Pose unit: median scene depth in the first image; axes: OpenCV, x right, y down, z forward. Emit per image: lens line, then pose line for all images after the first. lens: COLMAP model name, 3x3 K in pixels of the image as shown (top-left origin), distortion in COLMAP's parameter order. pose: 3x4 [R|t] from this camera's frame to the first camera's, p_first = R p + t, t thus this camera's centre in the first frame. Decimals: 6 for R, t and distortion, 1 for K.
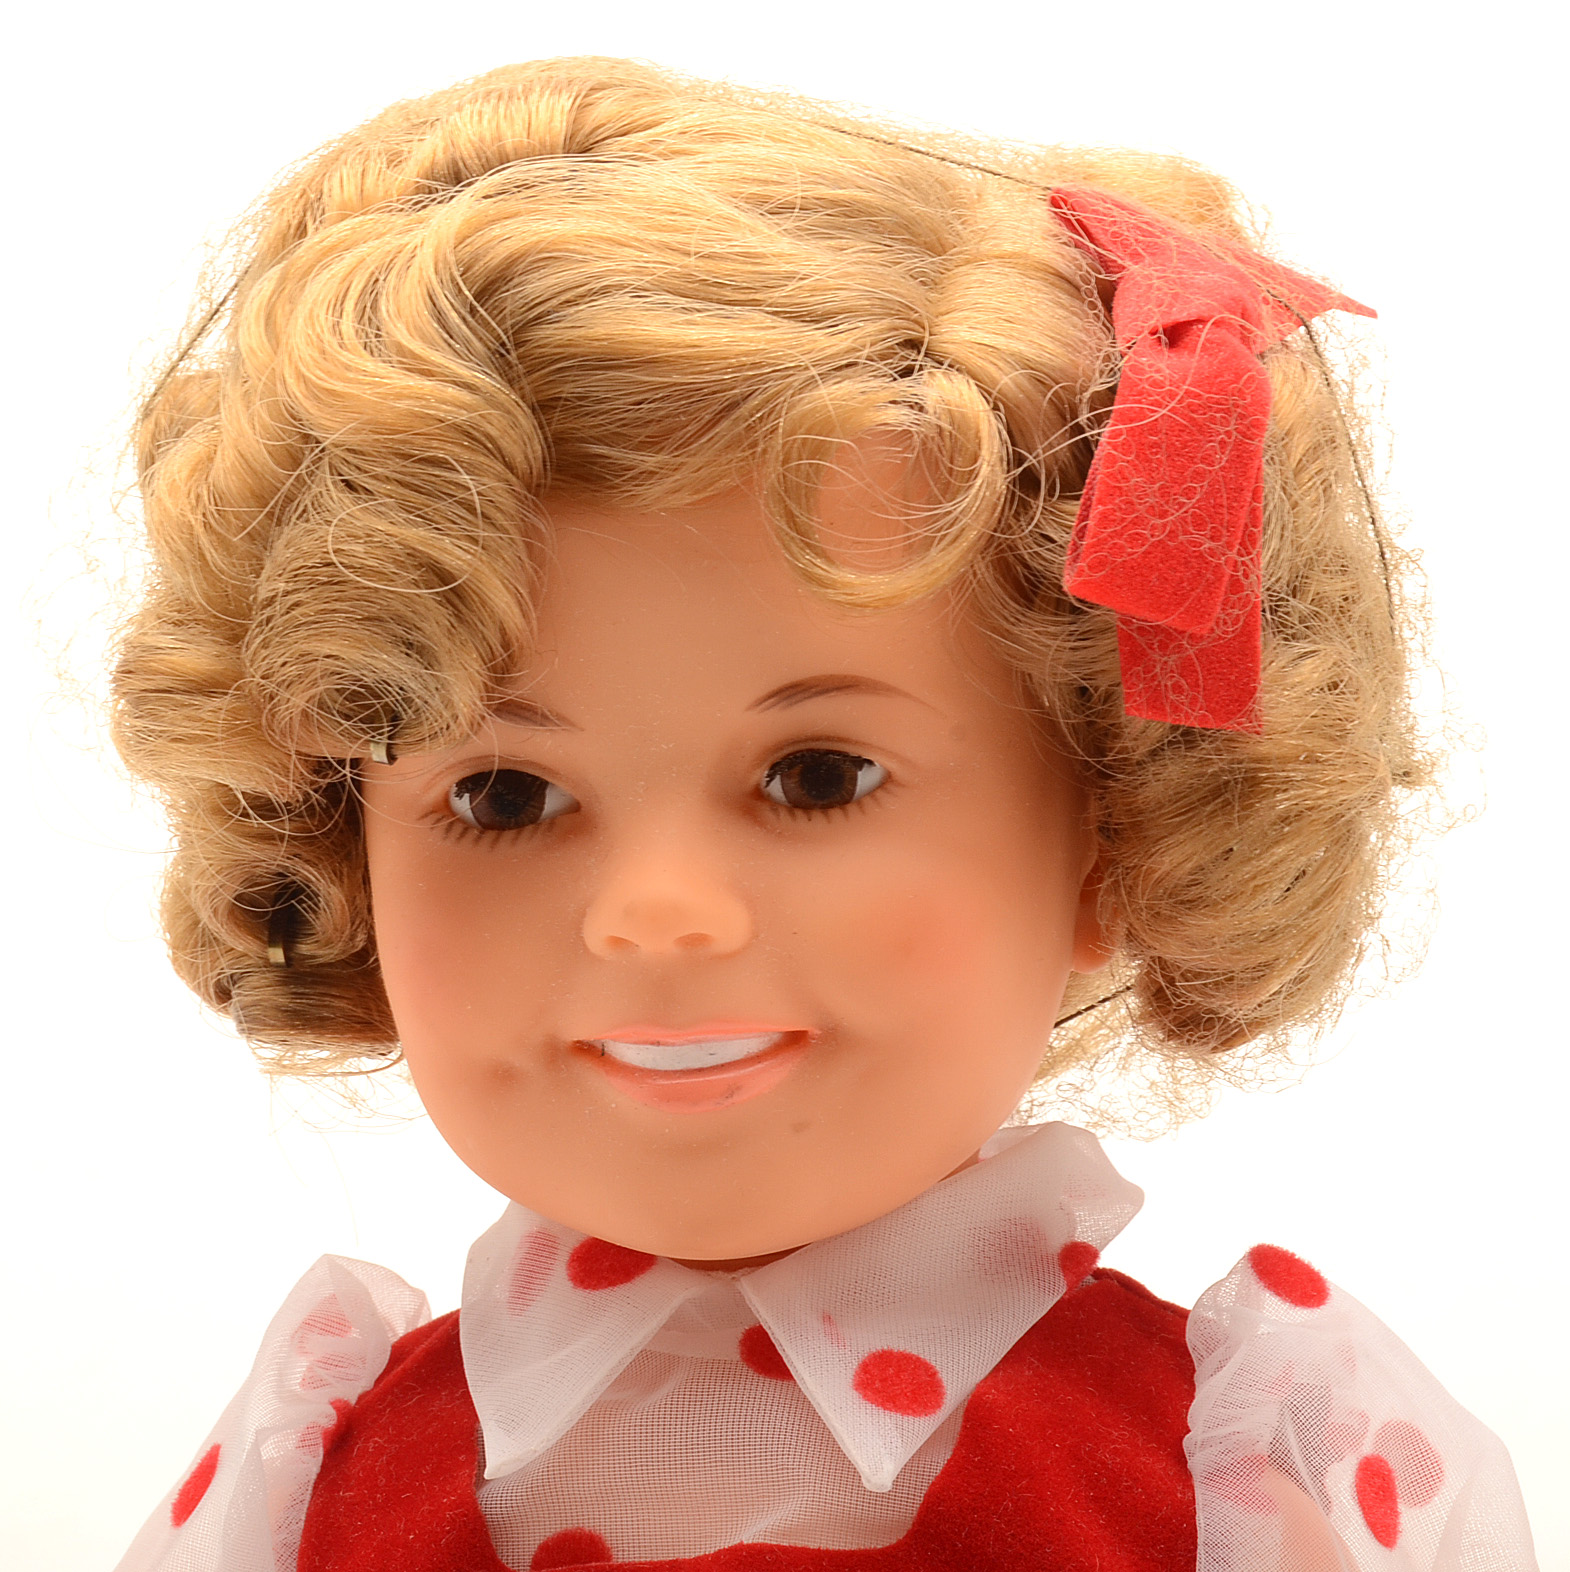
lens RADIAL K [[5510.7, 0, 793.6], [0, 5510.7, 784.1], [0, 0, 1]] dist [-0.004346, 0.000000]
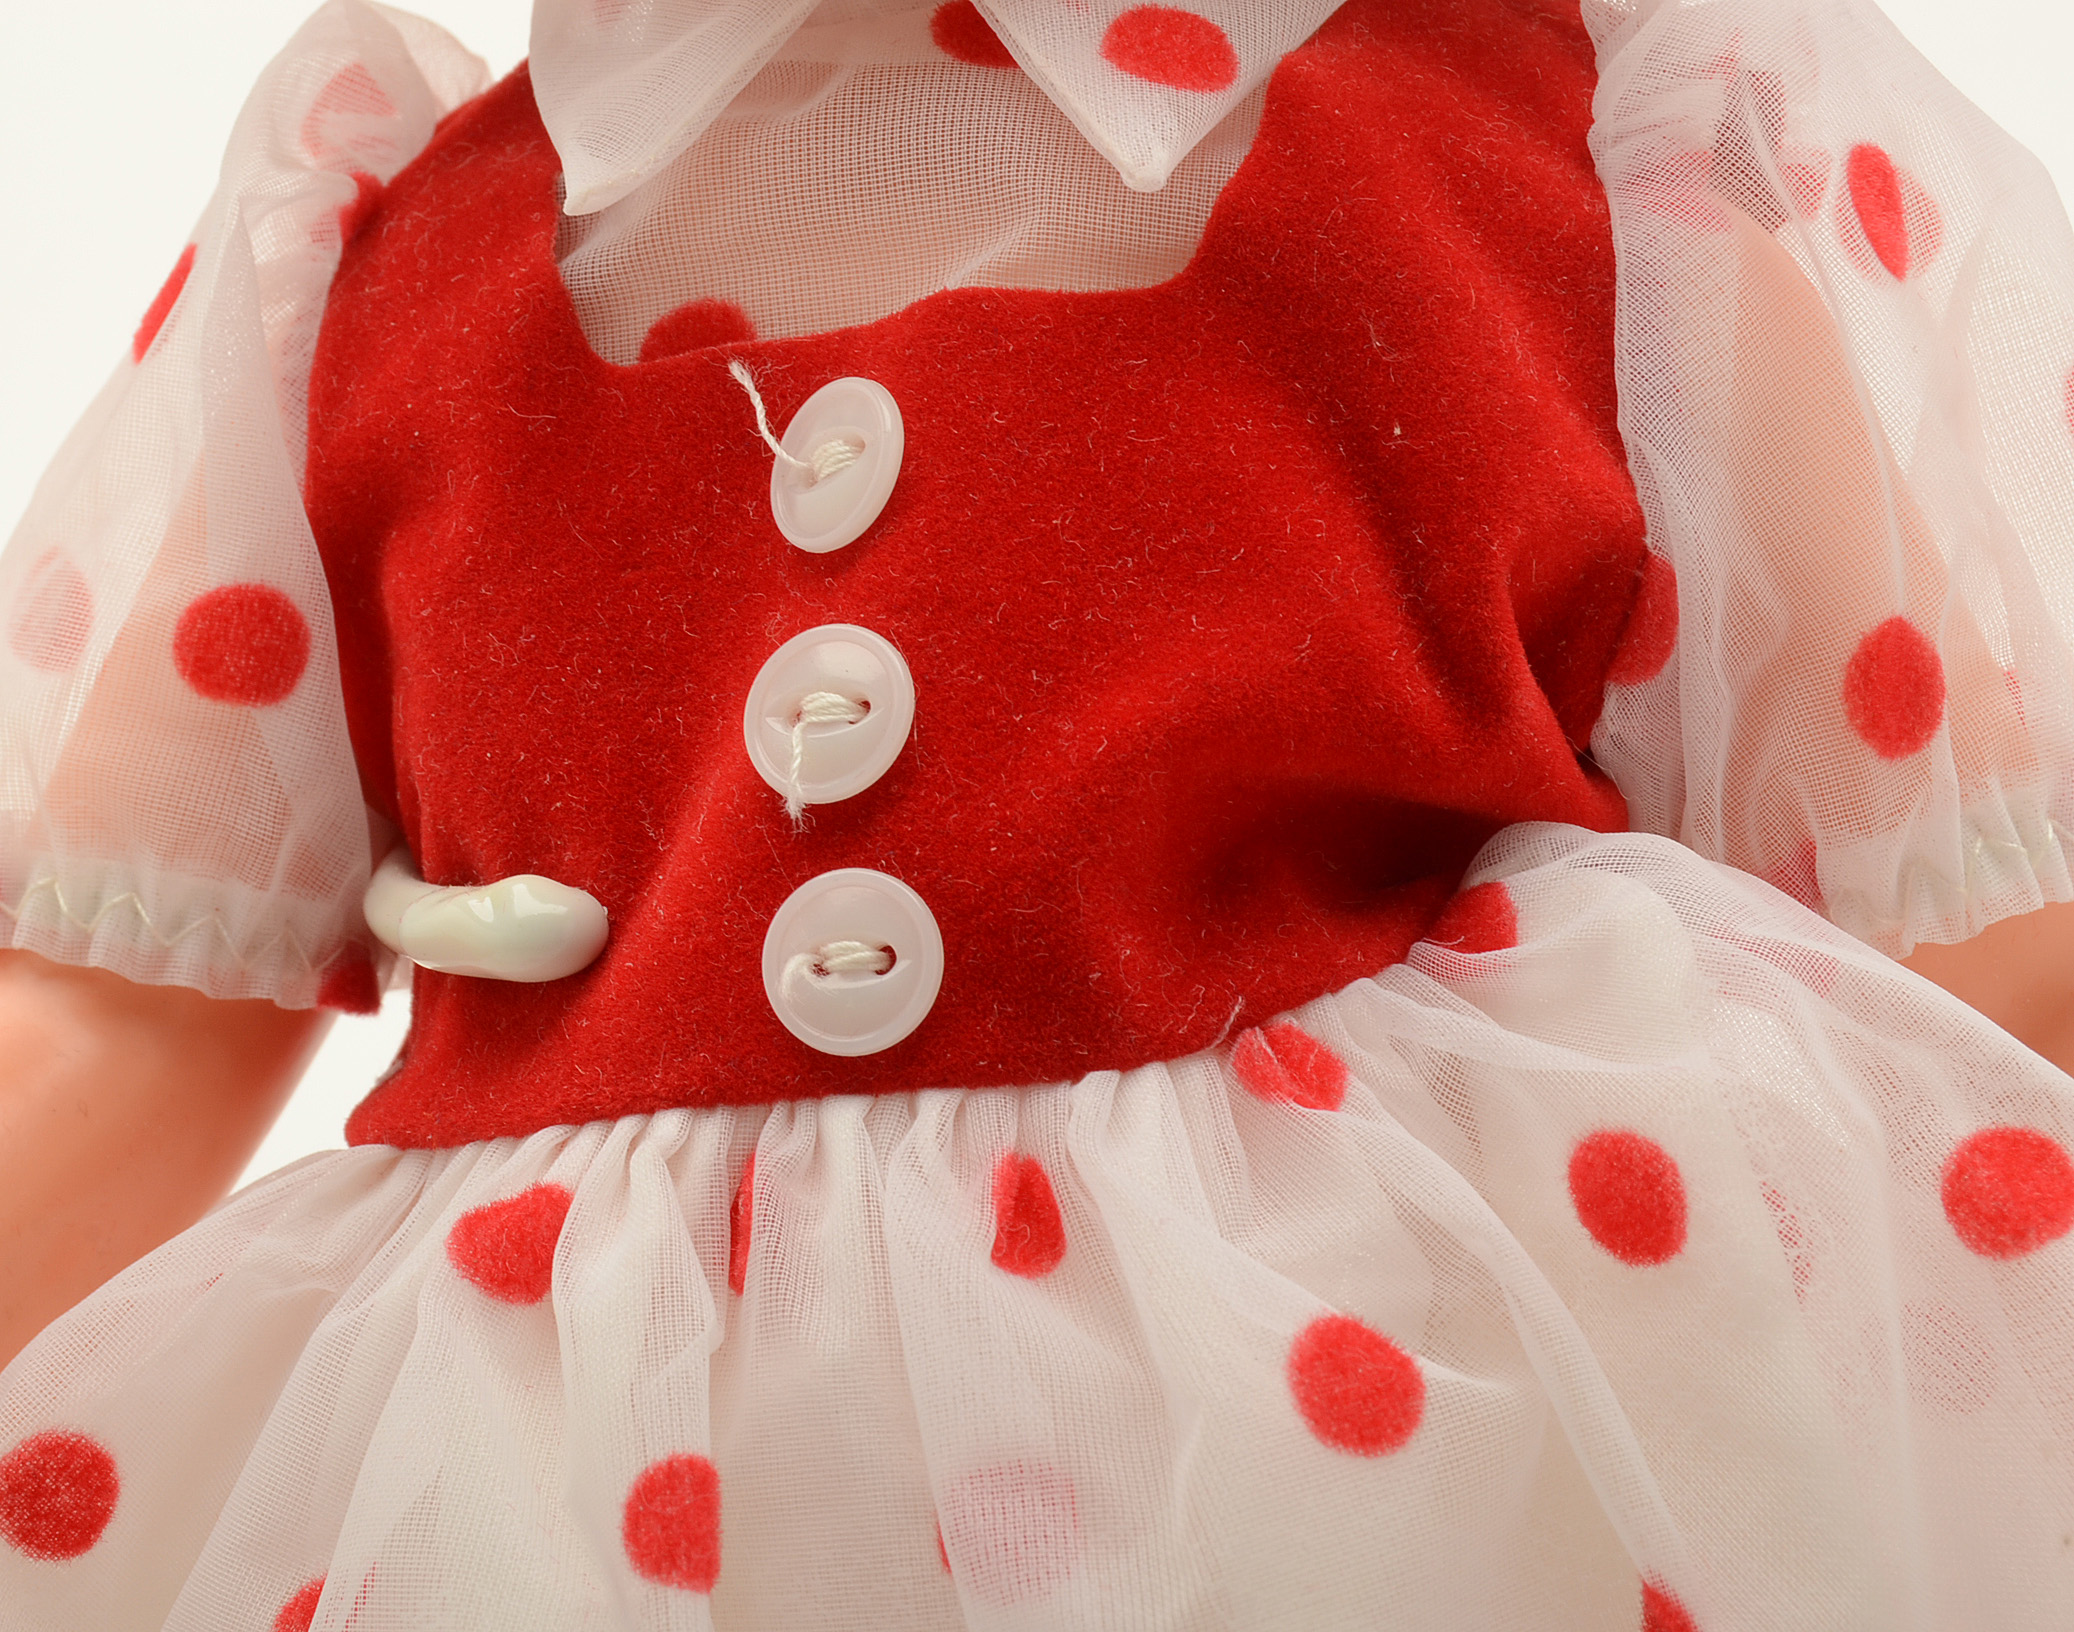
lens RADIAL K [[5151.5, 0, 1017.9], [0, 5151.5, 823.9], [0, 0, 1]] dist [0.108271, 0.000000]
pose [[0.999394, -0.034463, 0.004795, -0.005750], [0.033775, 0.993975, 0.104273, 0.135986], [-0.008360, -0.104048, 0.994537, 0.359497]]
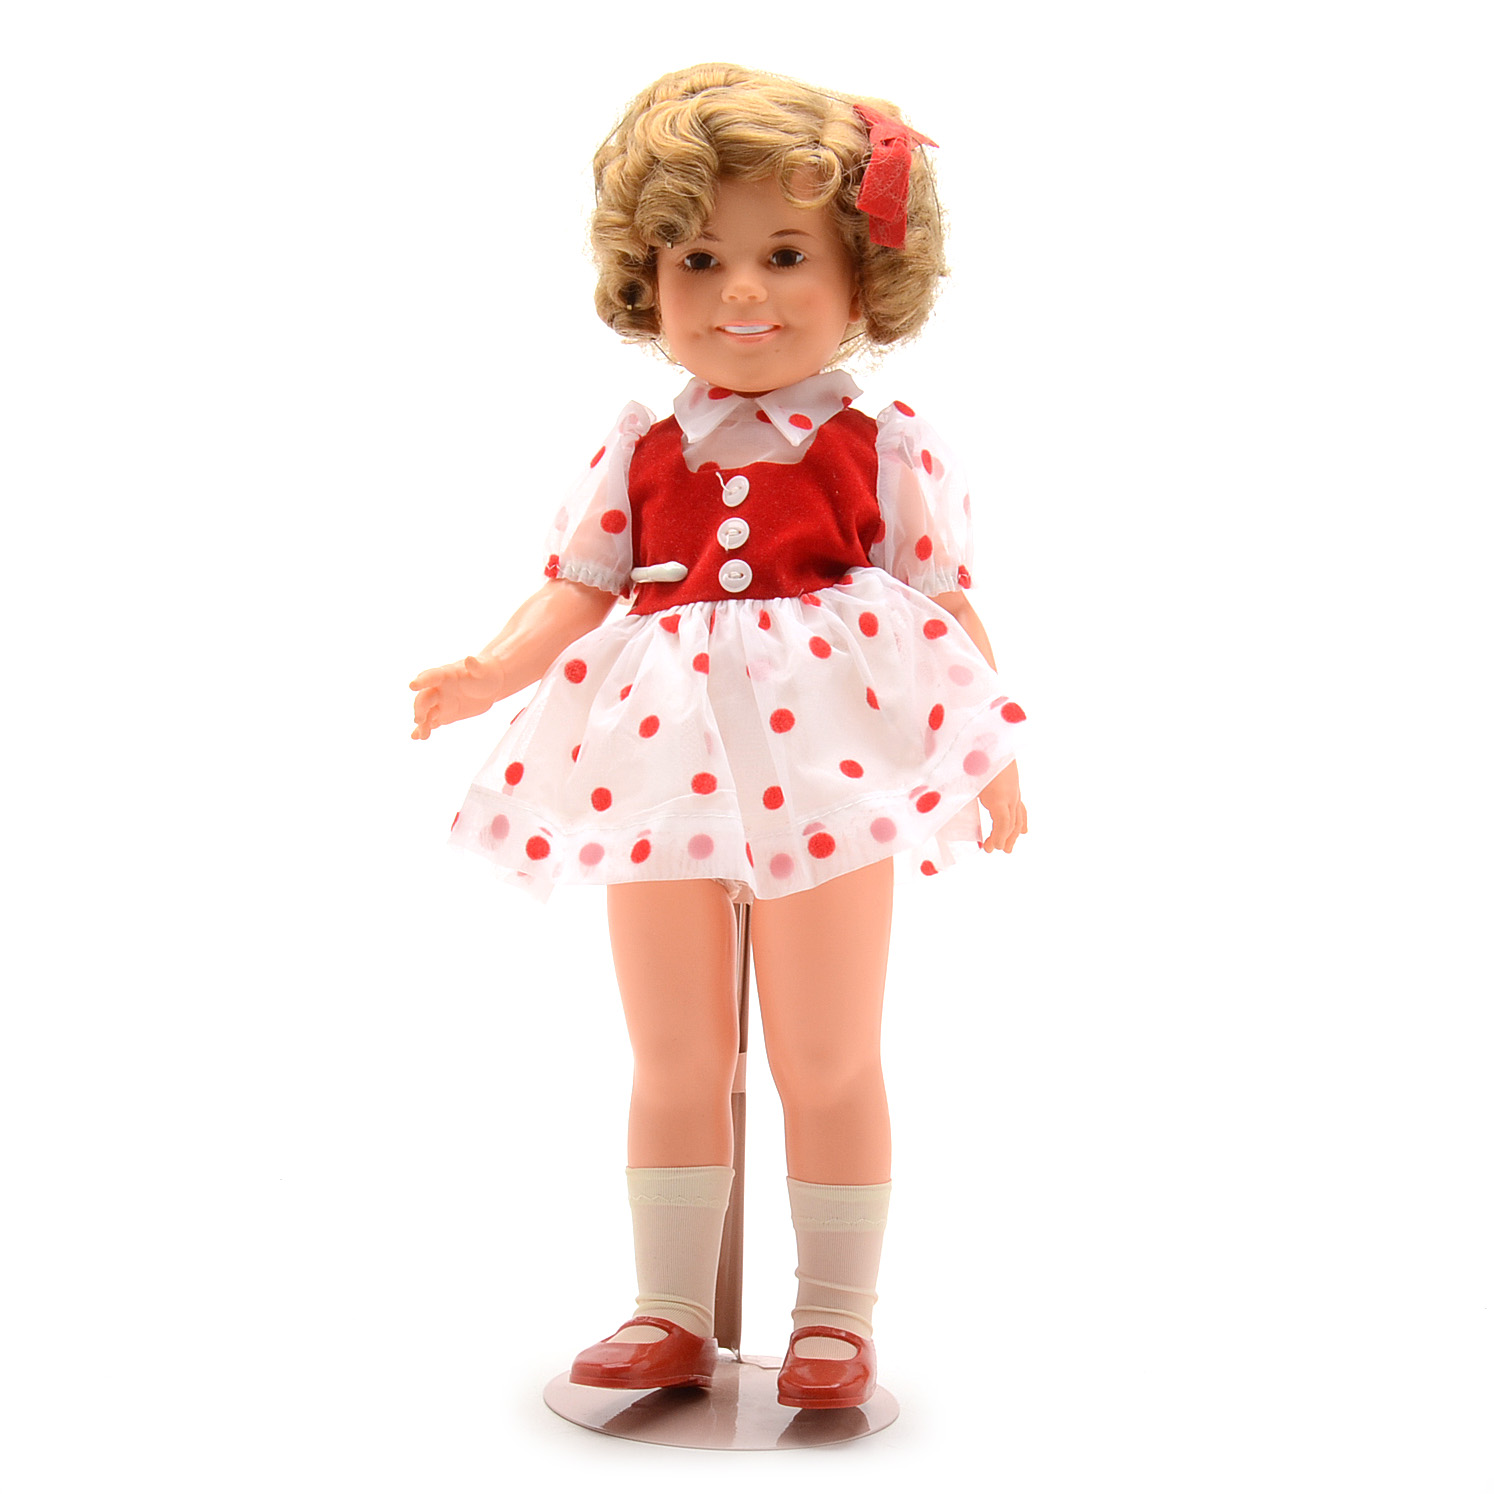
lens RADIAL K [[3463.4, 0, 745.2], [0, 3463.4, 746.2], [0, 0, 1]] dist [-0.034818, 0.000000]
pose [[0.997147, 0.039075, 0.064584, -0.160276], [-0.041326, 0.998570, 0.033906, 0.248936], [-0.063167, -0.036479, 0.997336, -1.336181]]
